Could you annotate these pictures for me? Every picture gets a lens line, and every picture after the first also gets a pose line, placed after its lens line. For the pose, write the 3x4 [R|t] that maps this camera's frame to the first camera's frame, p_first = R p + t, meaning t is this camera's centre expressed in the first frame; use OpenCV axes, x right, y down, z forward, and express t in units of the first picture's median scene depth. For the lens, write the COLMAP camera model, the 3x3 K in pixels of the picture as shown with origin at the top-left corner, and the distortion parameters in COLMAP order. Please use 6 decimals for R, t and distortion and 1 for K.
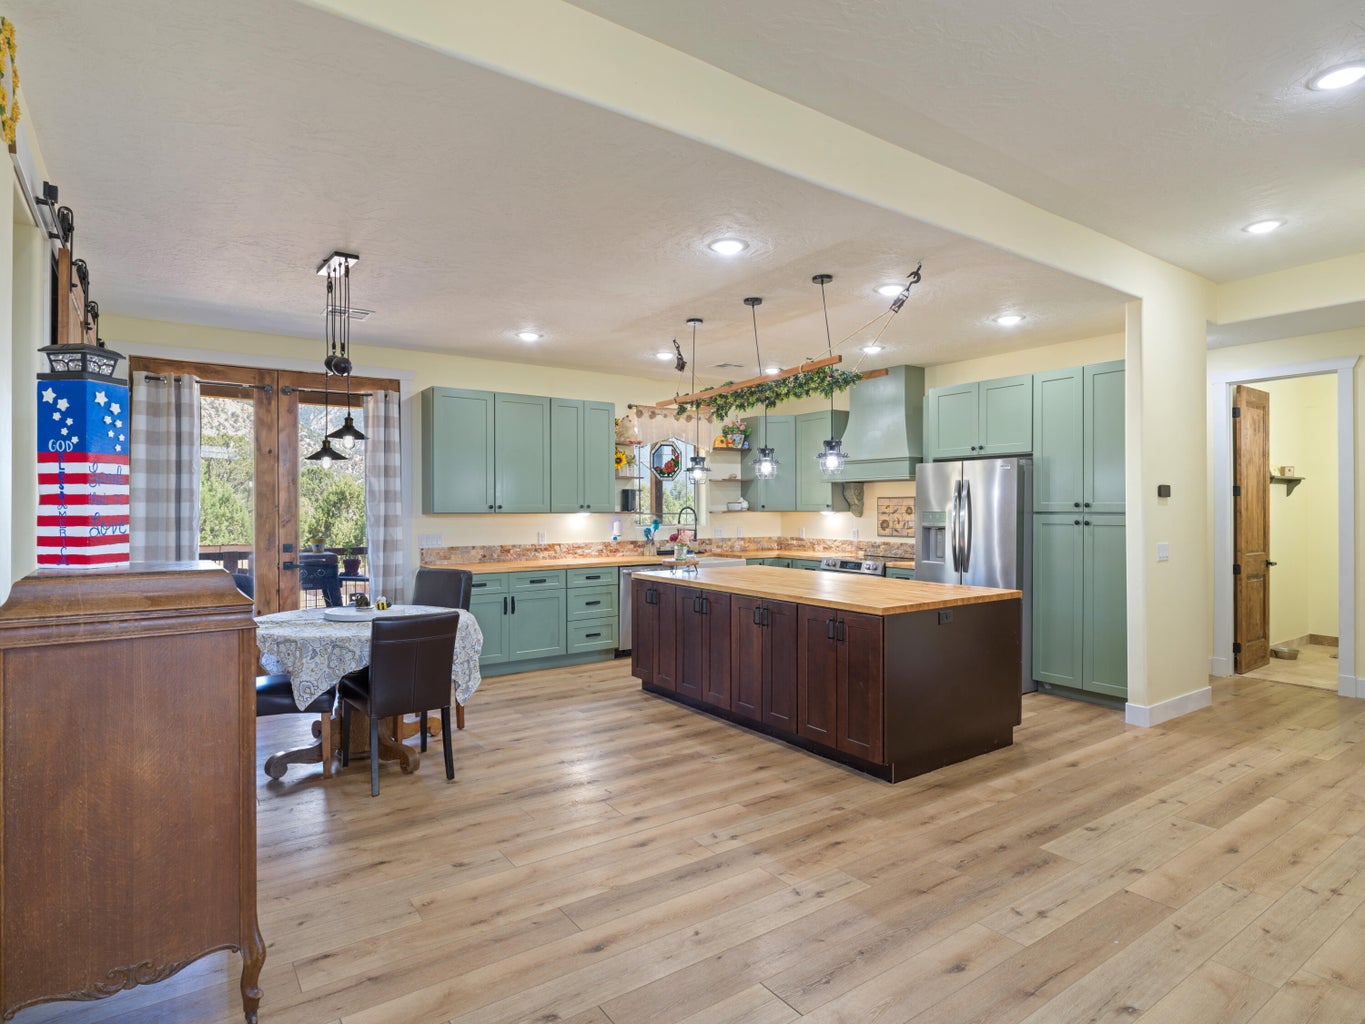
lens RADIAL K [[751.6, 0, 683.9], [0, 751.6, 512.7], [0, 0, 1]] dist [-0.003911, -0.000884]
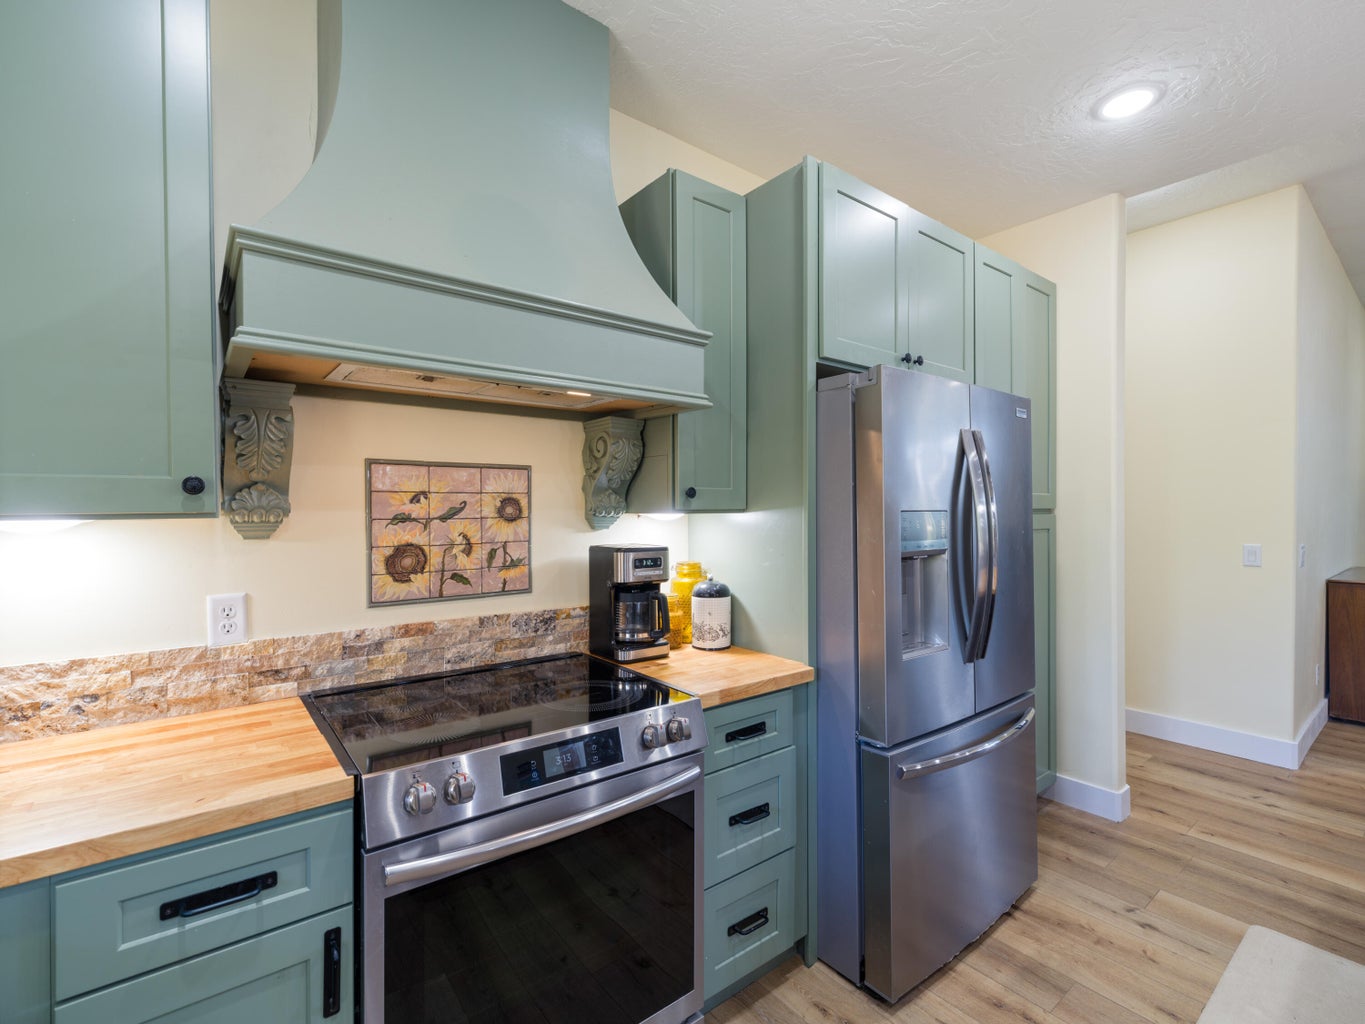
lens RADIAL K [[630.0, 0, 686.6], [0, 630.0, 512.2], [0, 0, 1]] dist [-0.002202, 0.000166]
pose [[-0.053863, -0.005397, 0.998534, 0.050105], [0.009238, 0.999940, 0.005902, -0.003524], [-0.998506, 0.009542, -0.053810, 1.357700]]
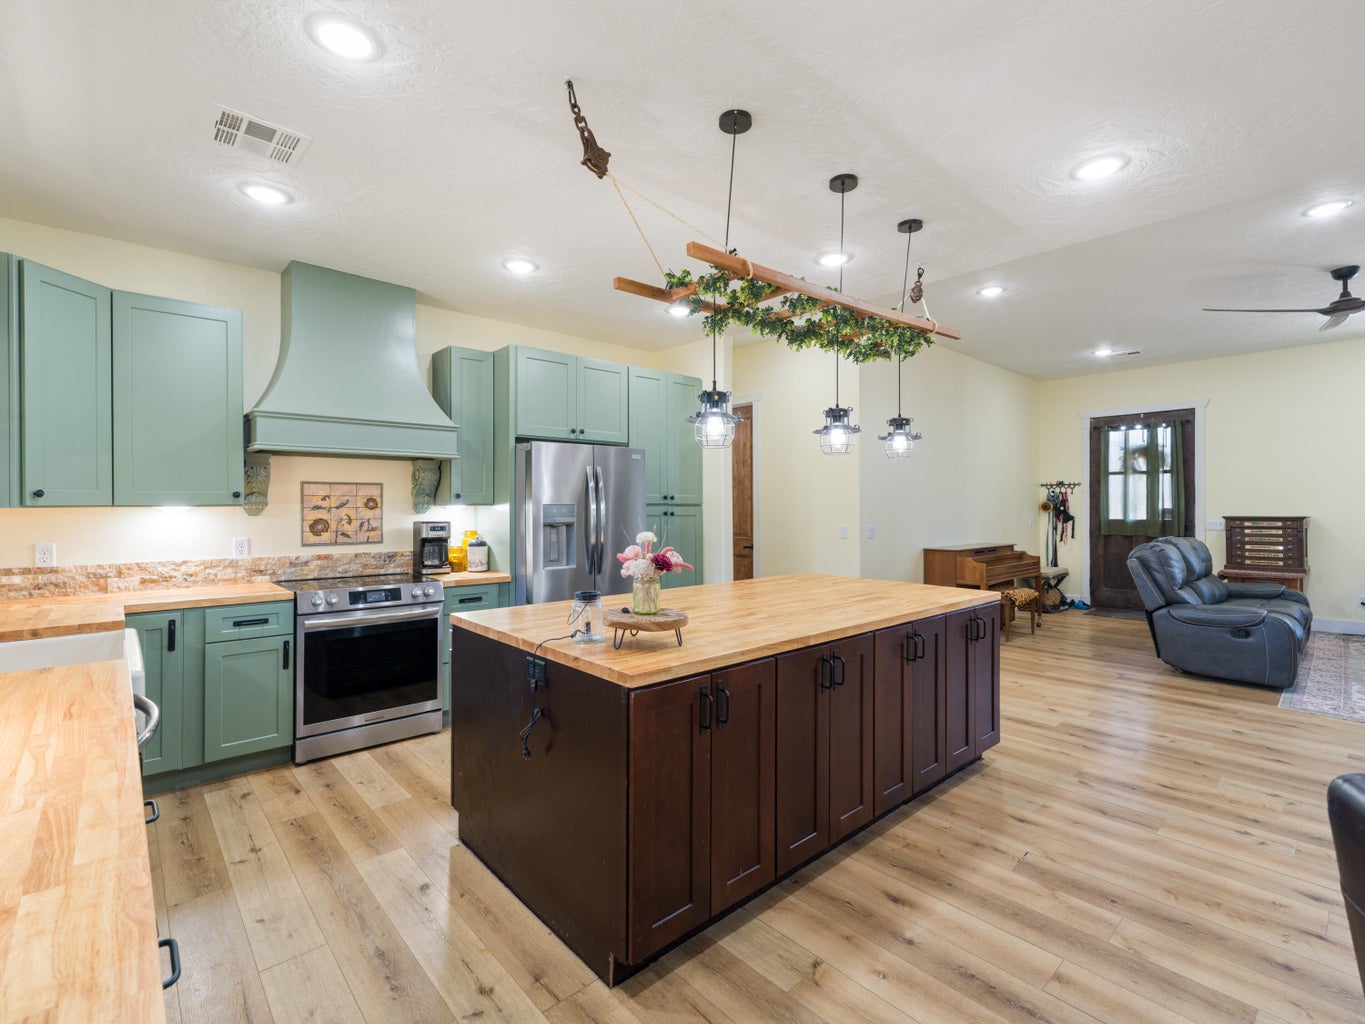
lens RADIAL K [[630.0, 0, 684.6], [0, 630.0, 501.5], [0, 0, 1]] dist [-0.002202, 0.000166]
pose [[-0.117172, 0.004681, 0.993101, -0.415596], [0.007601, 0.999964, -0.003816, -0.000672], [-0.993083, 0.007101, -0.117204, 1.138870]]
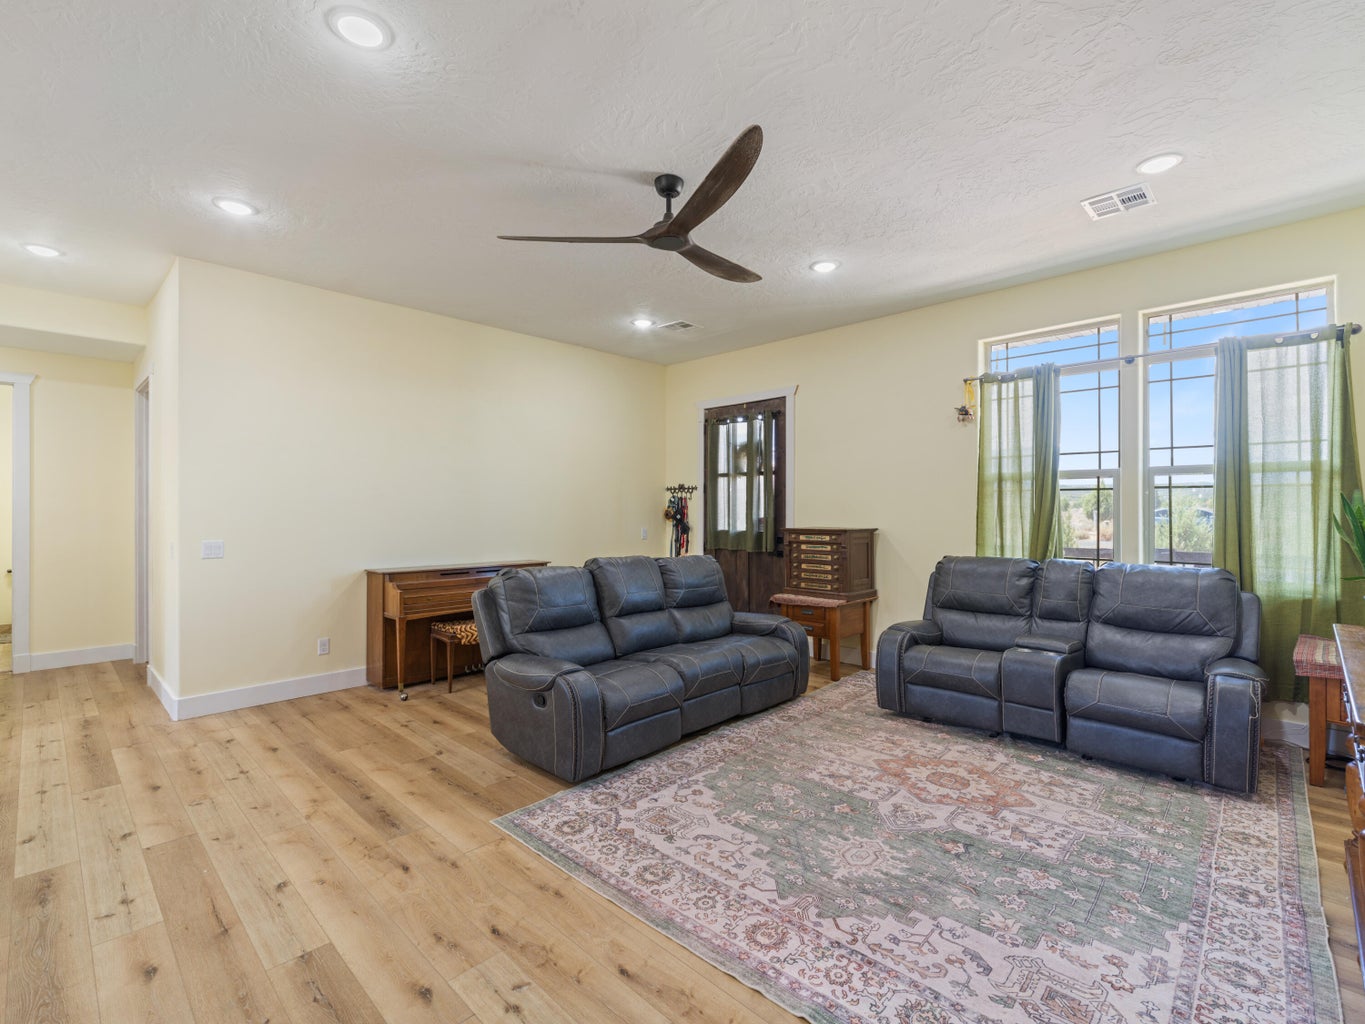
lens RADIAL K [[630.0, 0, 681.1], [0, 630.0, 506.5], [0, 0, 1]] dist [-0.002202, 0.000166]
pose [[-0.179730, 0.004323, 0.983706, -0.256663], [0.004099, 0.999985, -0.003646, 0.000826], [-0.983707, 0.003377, -0.179745, 0.206234]]
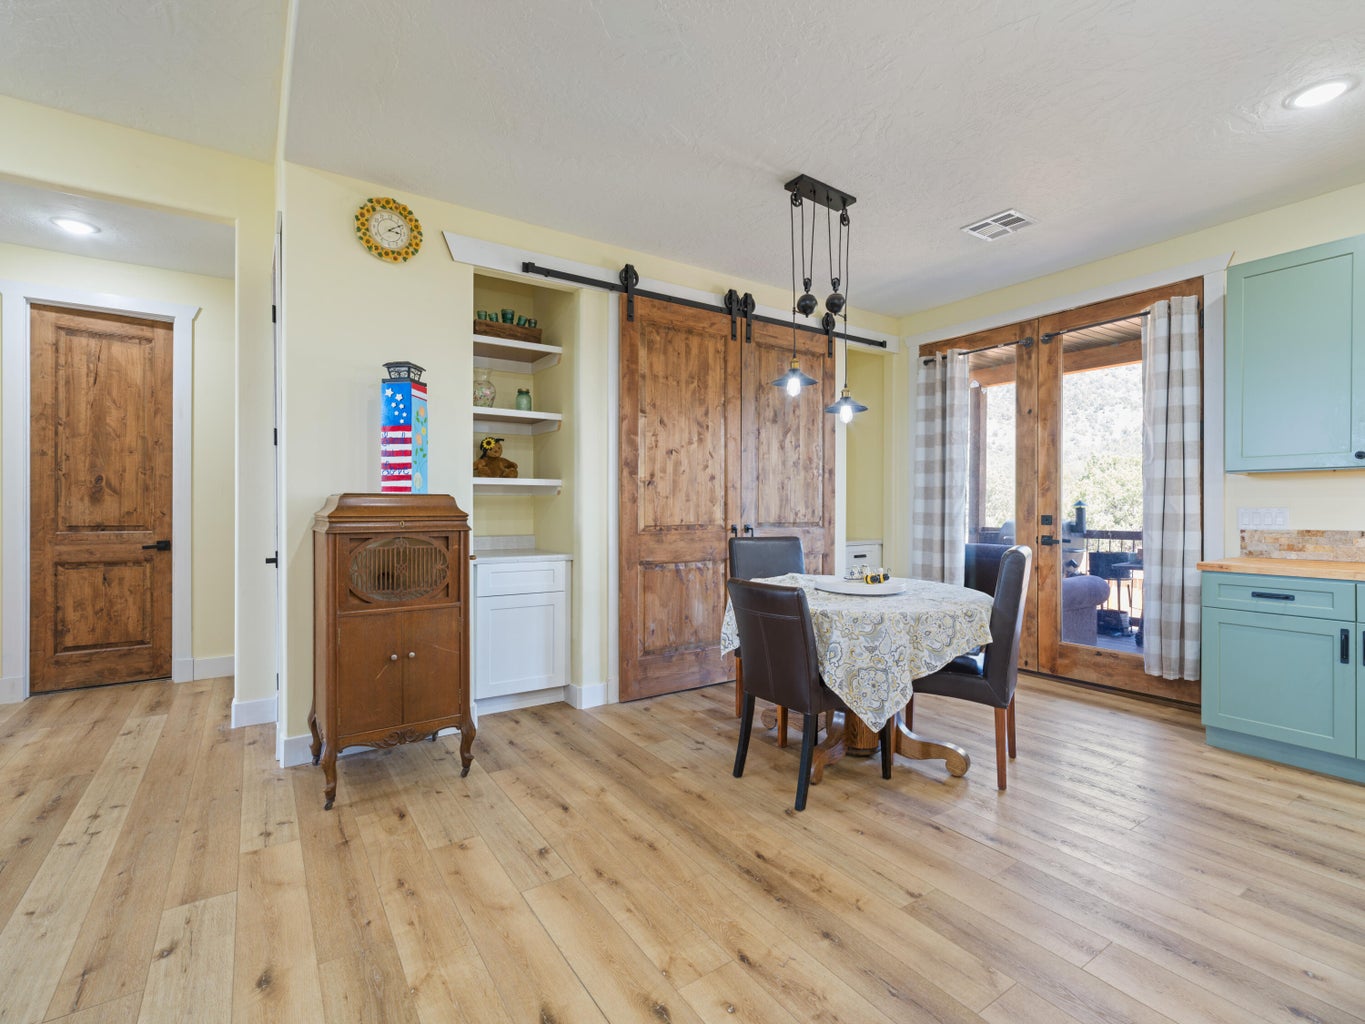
lens RADIAL K [[630.0, 0, 672.7], [0, 630.0, 516.0], [0, 0, 1]] dist [-0.002202, 0.000166]
pose [[-0.025667, 0.017070, -0.999525, 0.243302], [-0.006496, 0.999830, 0.017242, 0.037402], [0.999649, 0.006935, -0.025552, 0.672341]]
